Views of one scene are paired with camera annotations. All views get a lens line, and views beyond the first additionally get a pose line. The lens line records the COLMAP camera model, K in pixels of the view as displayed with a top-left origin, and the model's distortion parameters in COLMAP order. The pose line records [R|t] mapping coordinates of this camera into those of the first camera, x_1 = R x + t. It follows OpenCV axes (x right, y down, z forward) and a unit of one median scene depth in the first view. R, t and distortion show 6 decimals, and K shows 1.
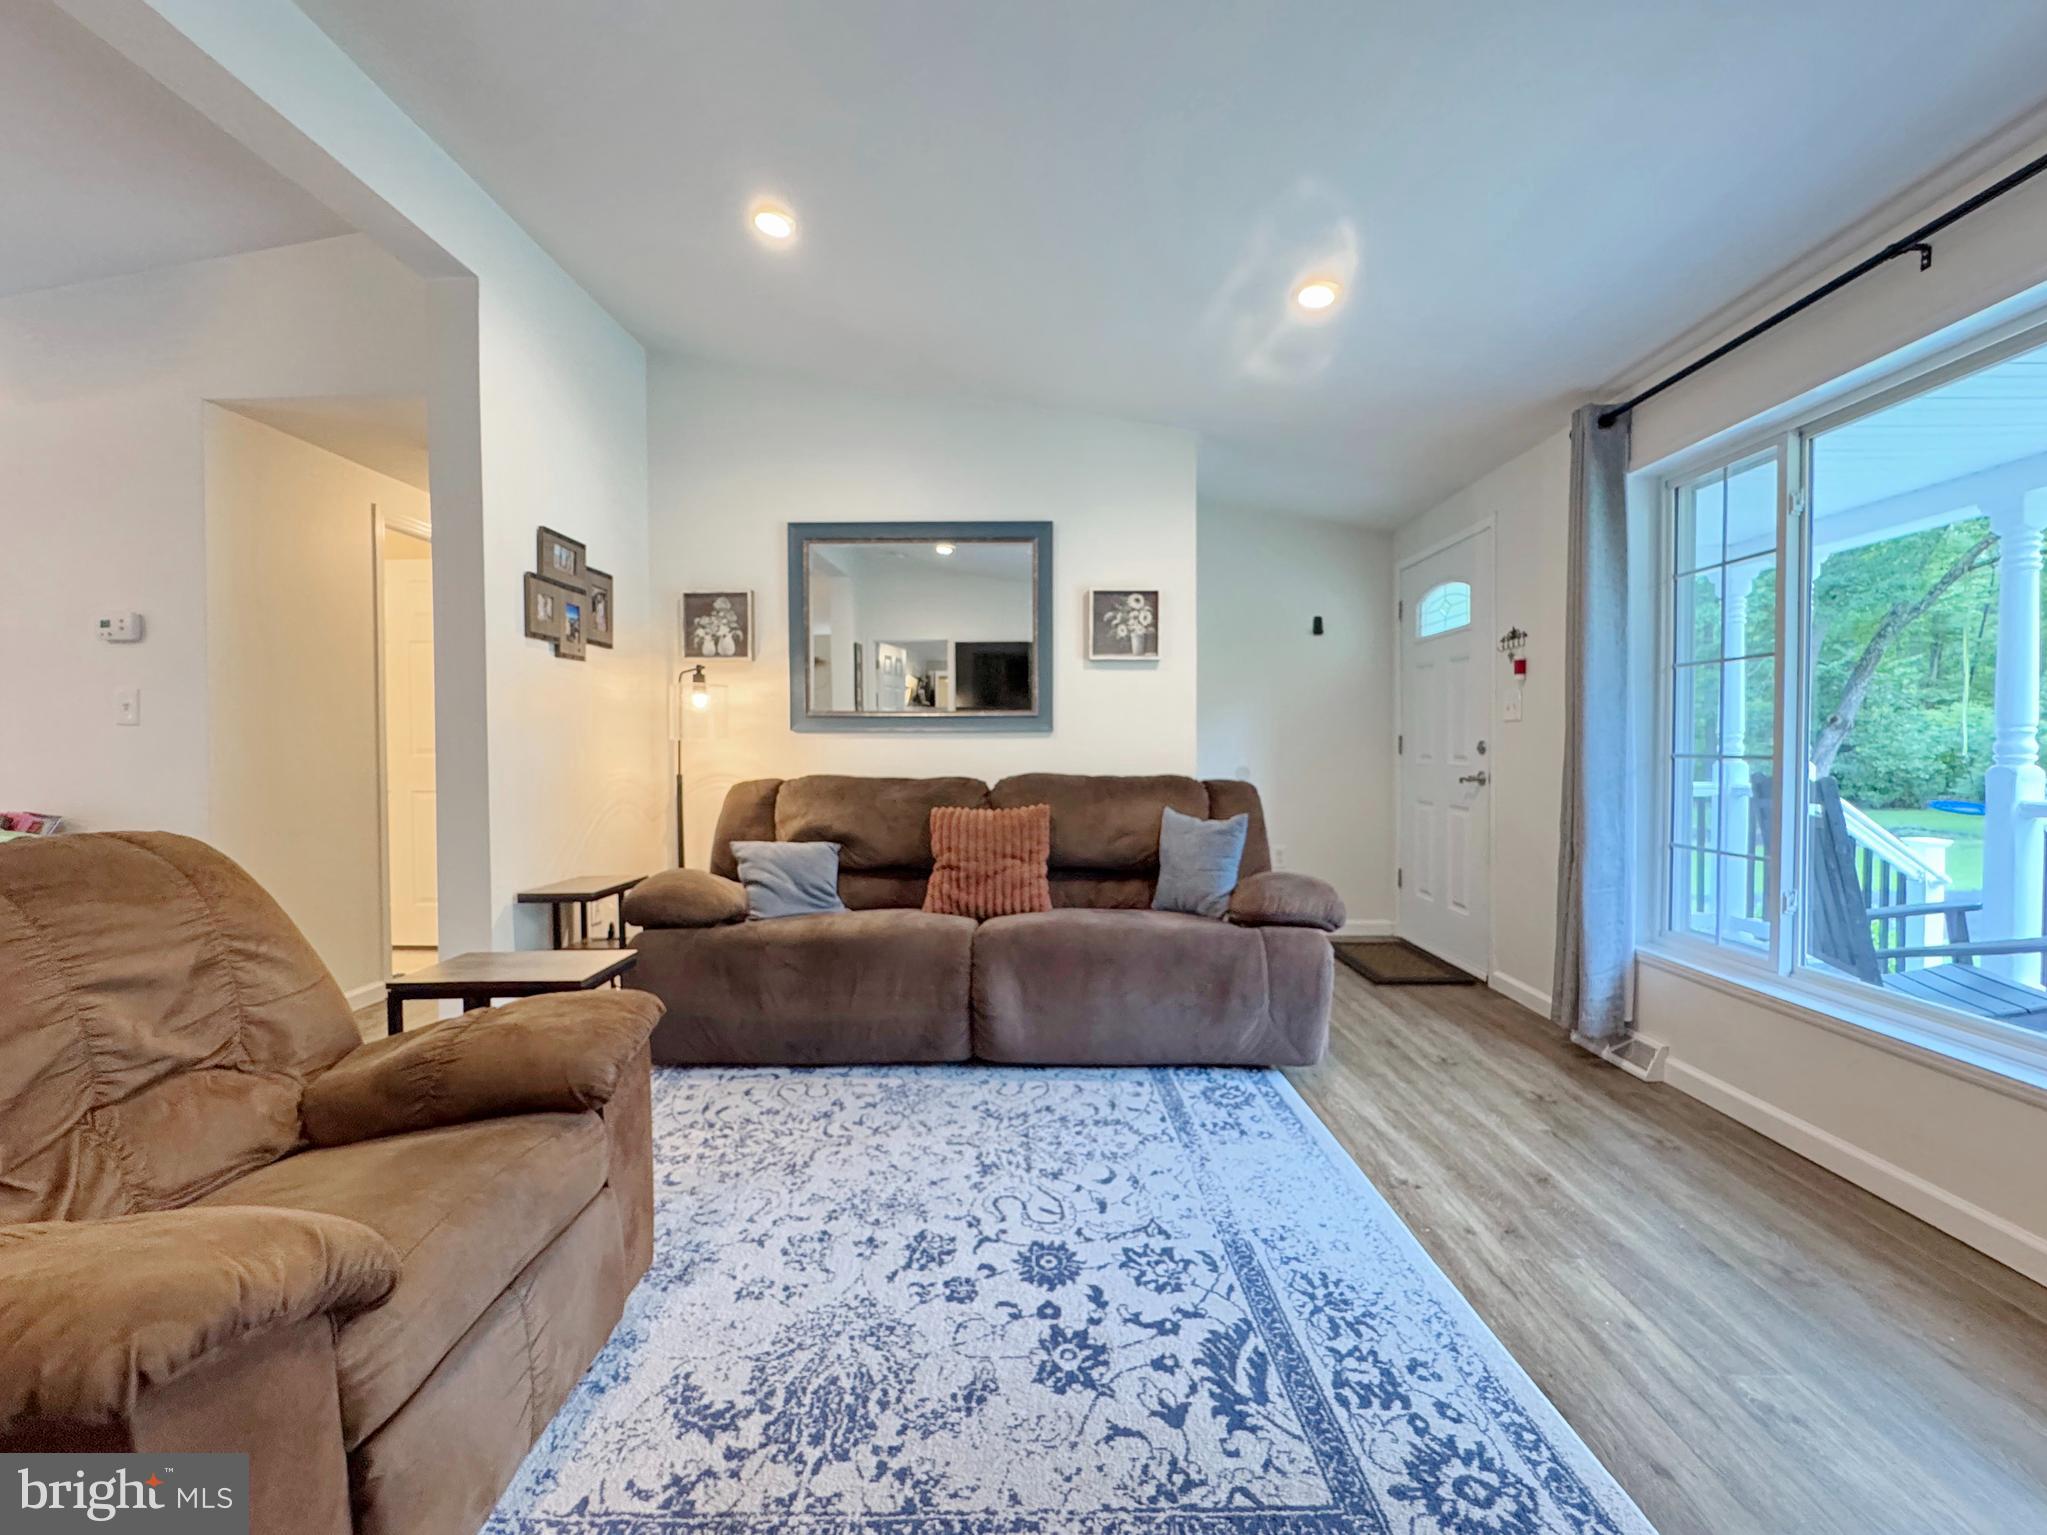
lens RADIAL K [[823.1, 0, 1029.3], [0, 823.1, 766.5], [0, 0, 1]] dist [-0.001360, -0.000344]
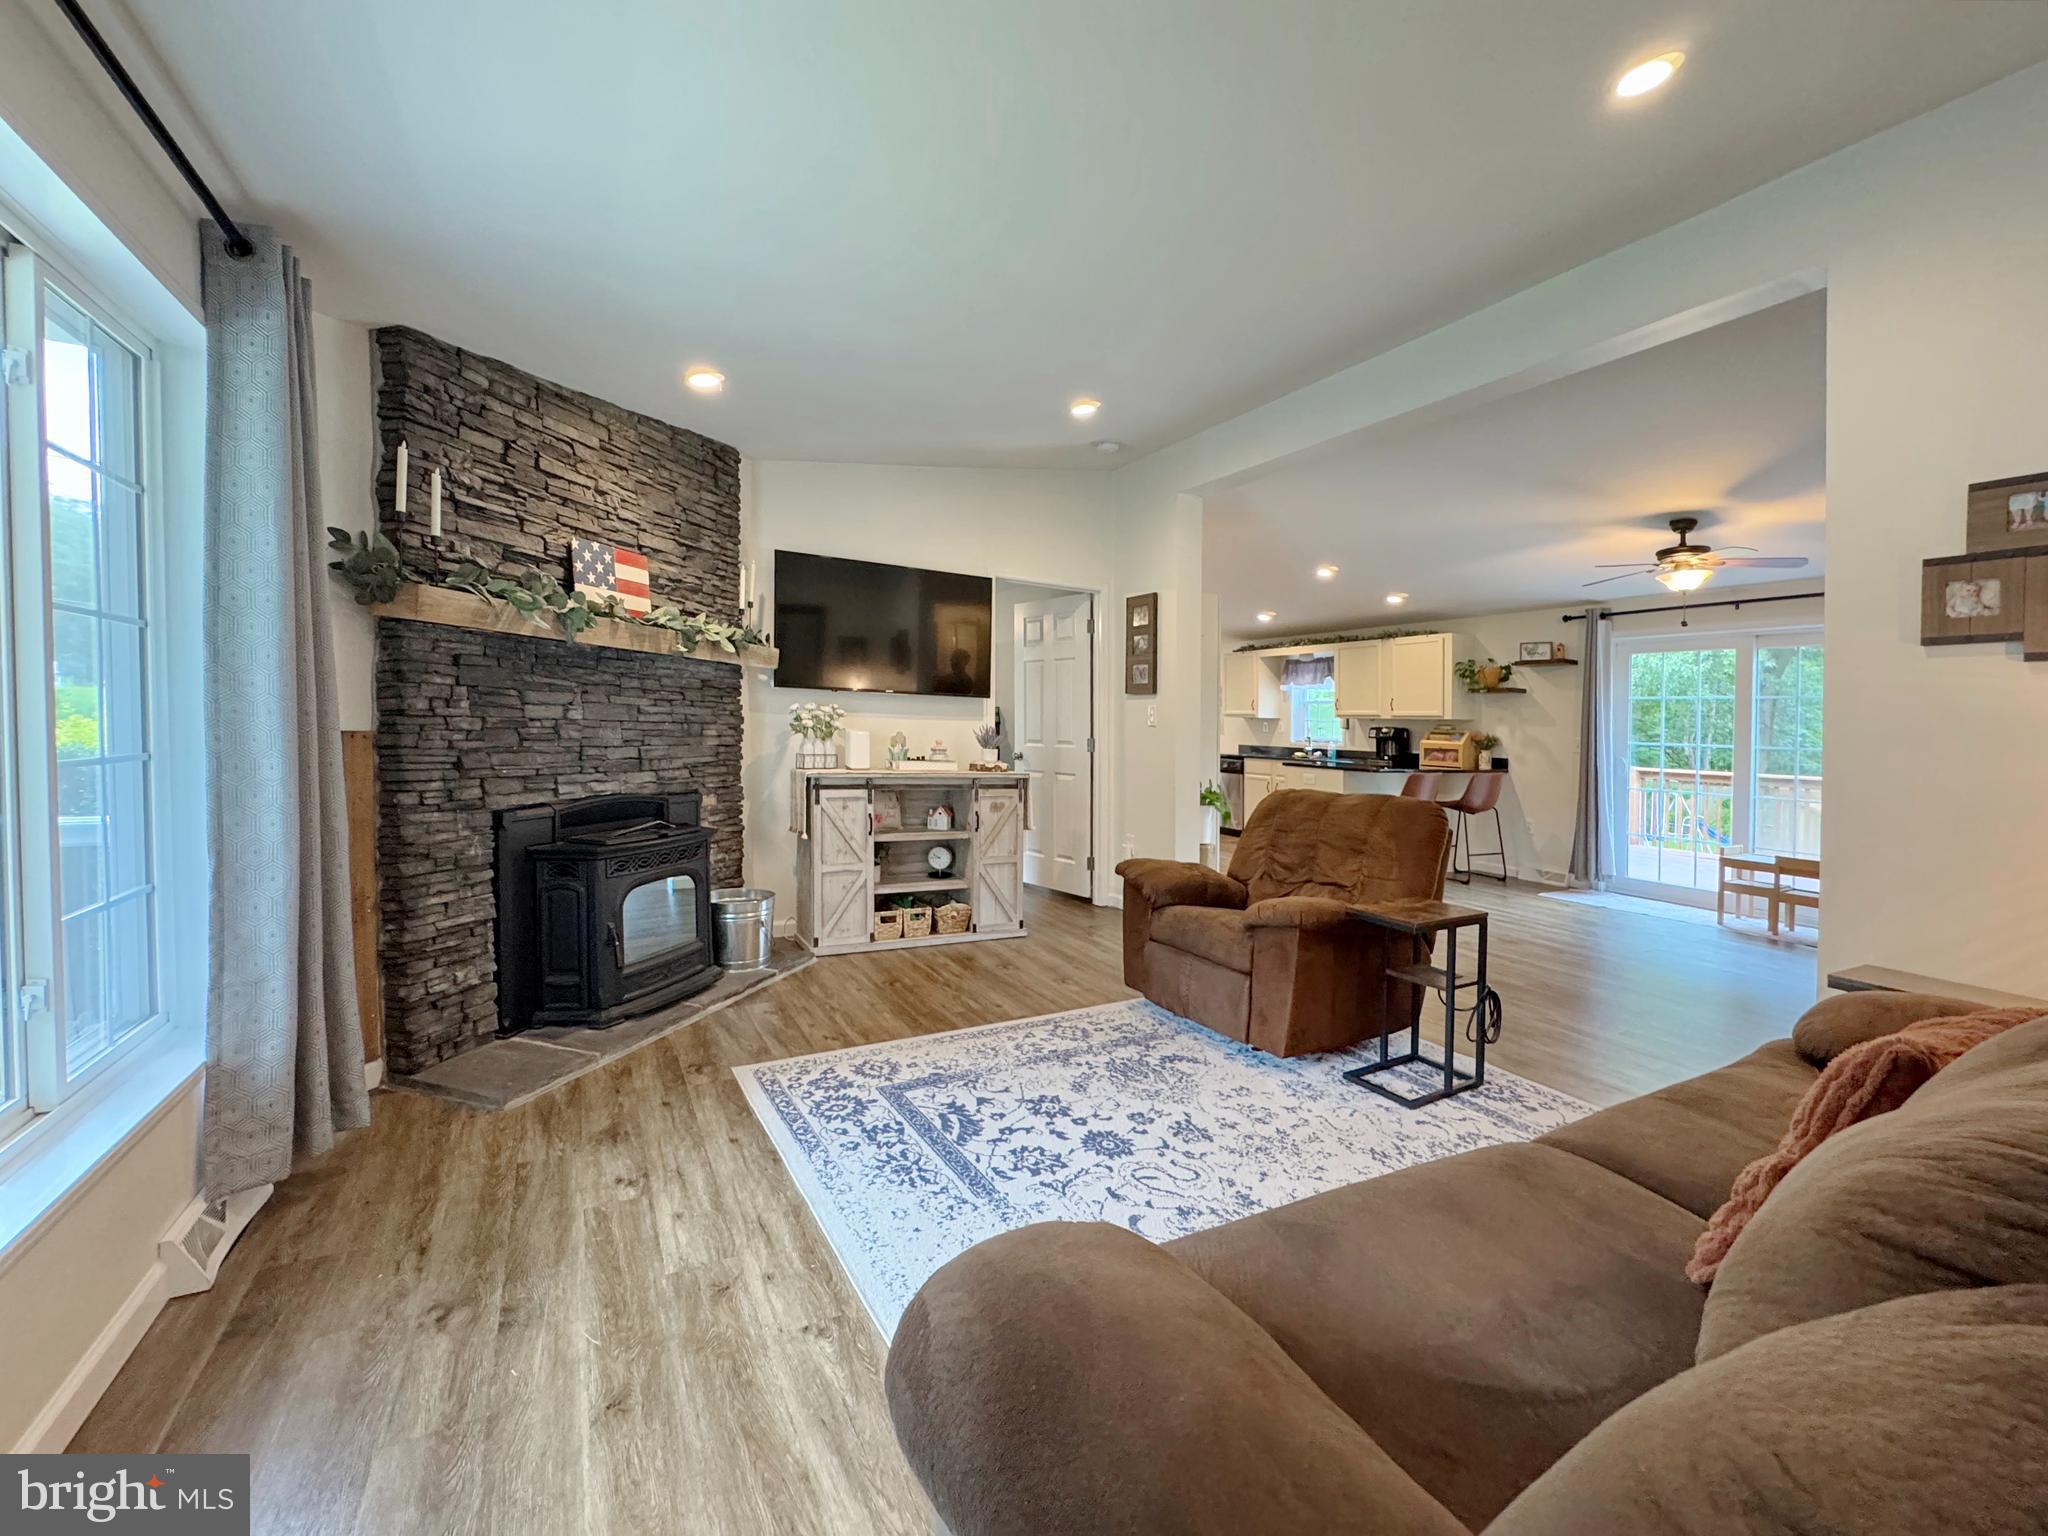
lens RADIAL K [[861.9, 0, 1011.4], [0, 861.9, 705.1], [0, 0, 1]] dist [-0.000144, 0.000012]
pose [[-0.881313, -0.036557, -0.471117, 0.770707], [-0.041187, 0.999151, -0.000482, -0.087731], [0.470735, 0.018979, -0.882070, 1.961535]]
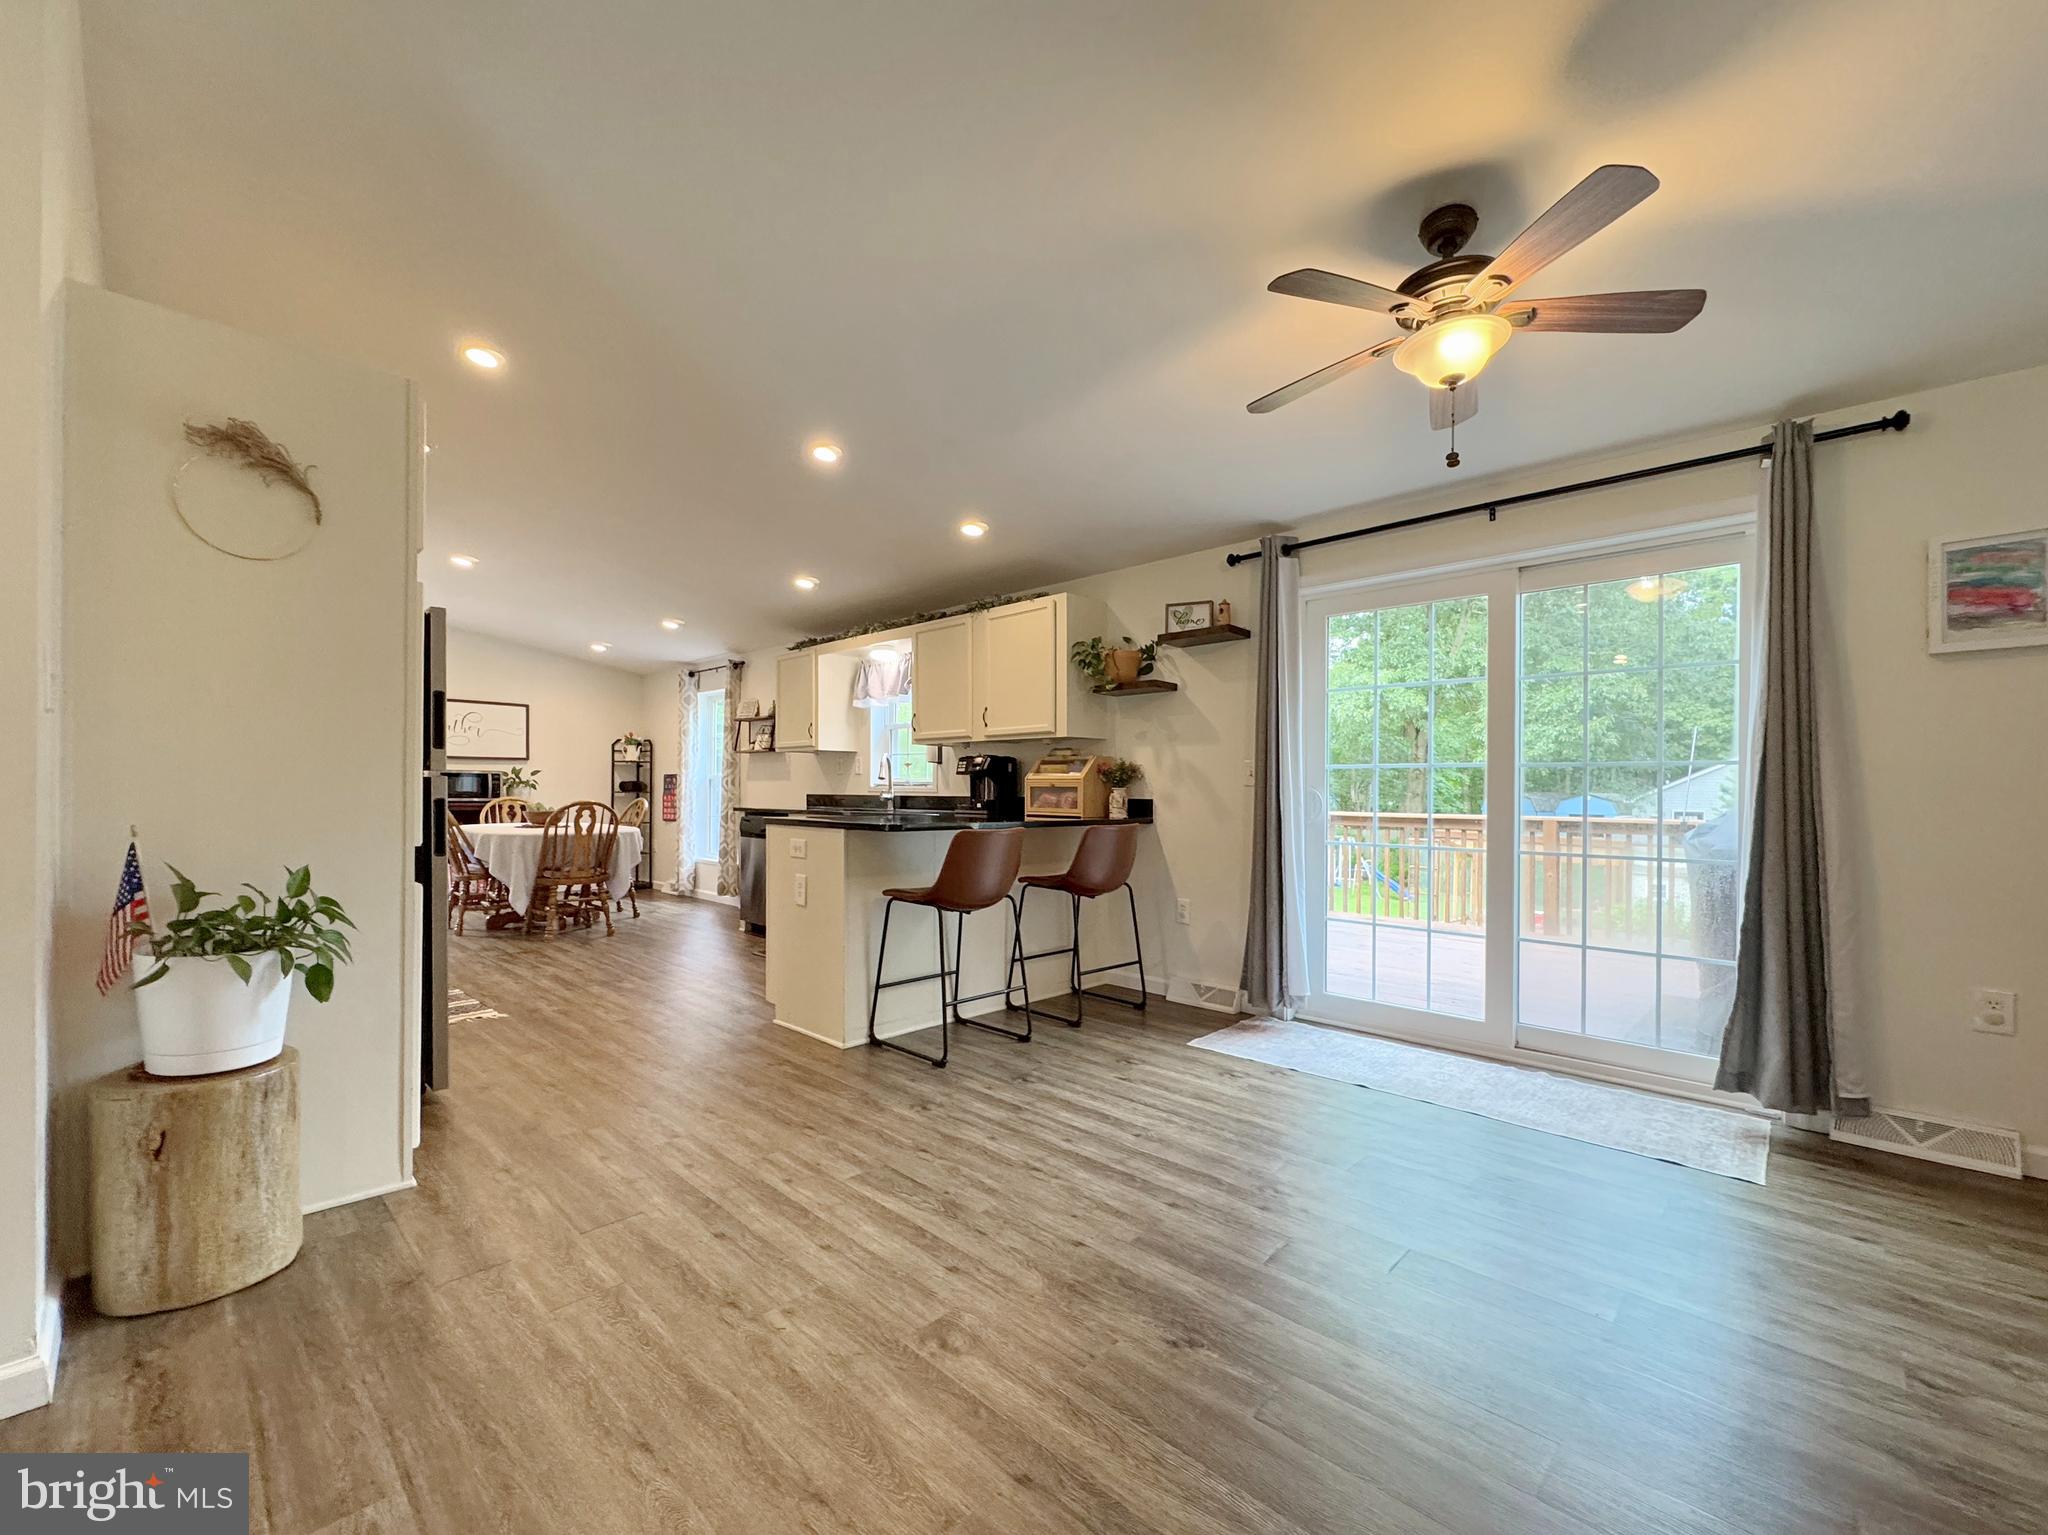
lens RADIAL K [[852.7, 0, 1037.4], [0, 852.7, 785.9], [0, 0, 1]] dist [-0.000111, -0.000048]
pose [[-0.677819, -0.007950, -0.735186, -1.077066], [-0.024066, 0.999646, 0.011378, 0.000219], [0.734835, 0.025405, -0.677770, 0.961889]]
